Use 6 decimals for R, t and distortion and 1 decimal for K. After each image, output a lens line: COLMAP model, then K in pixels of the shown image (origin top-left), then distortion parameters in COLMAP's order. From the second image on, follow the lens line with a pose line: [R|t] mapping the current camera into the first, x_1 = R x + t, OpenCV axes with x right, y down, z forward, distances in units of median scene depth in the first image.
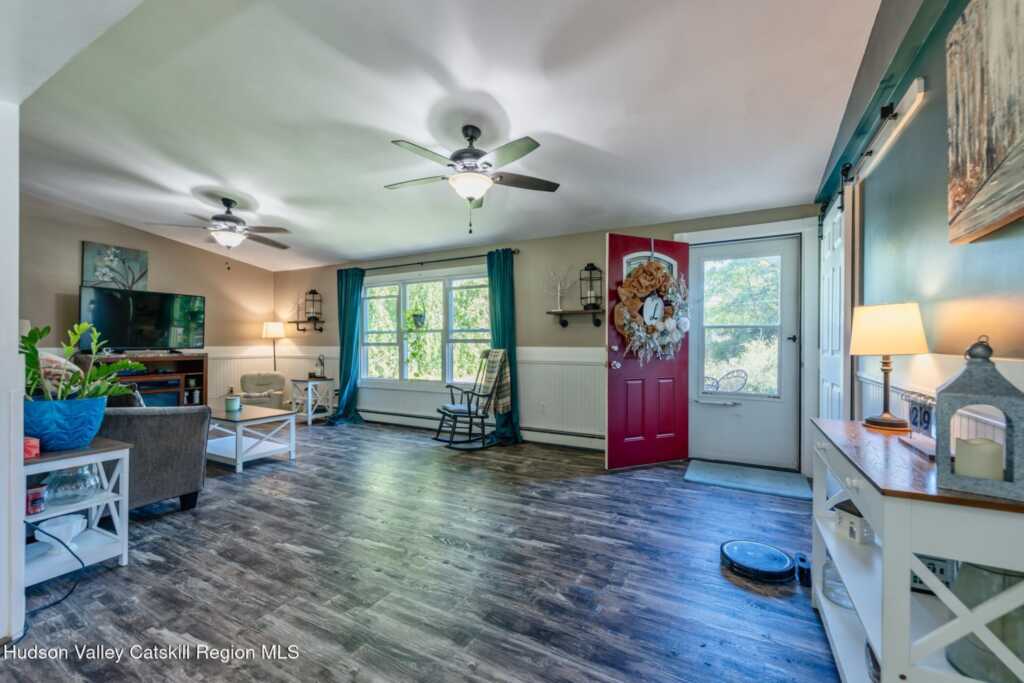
lens RADIAL K [[420.8, 0, 516.5], [0, 420.8, 351.1], [0, 0, 1]] dist [0.006786, -0.000199]
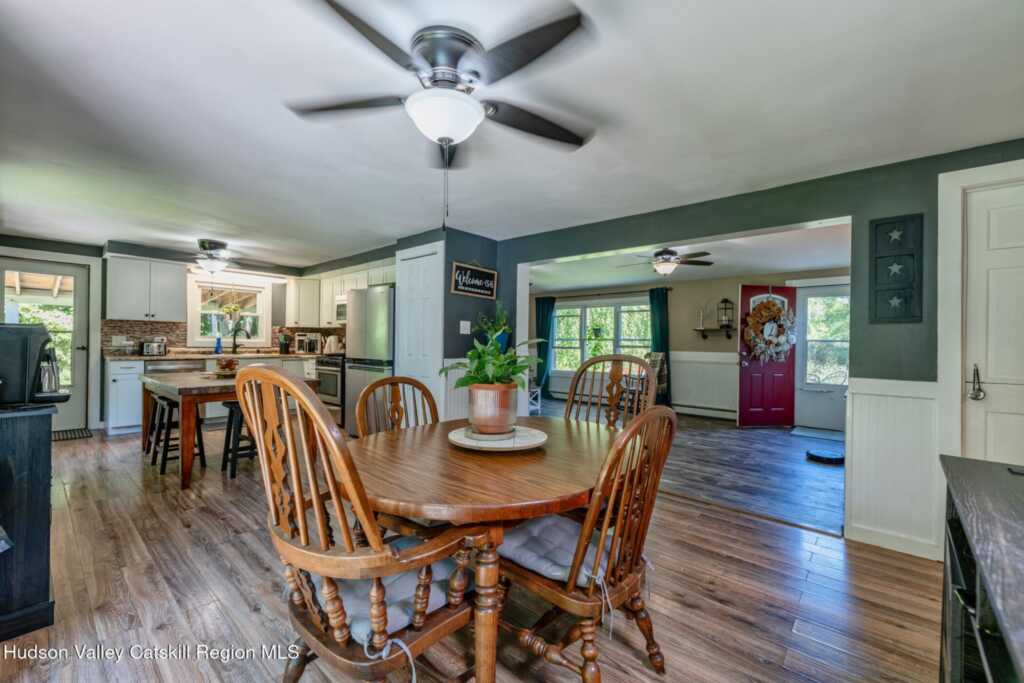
lens RADIAL K [[420.8, 0, 515.1], [0, 420.8, 347.6], [0, 0, 1]] dist [0.006786, -0.000199]
pose [[0.975563, 0.016229, -0.219119, -0.254147], [-0.018656, 0.999785, -0.009014, 0.000662], [0.218925, 0.012882, 0.975657, -0.731725]]
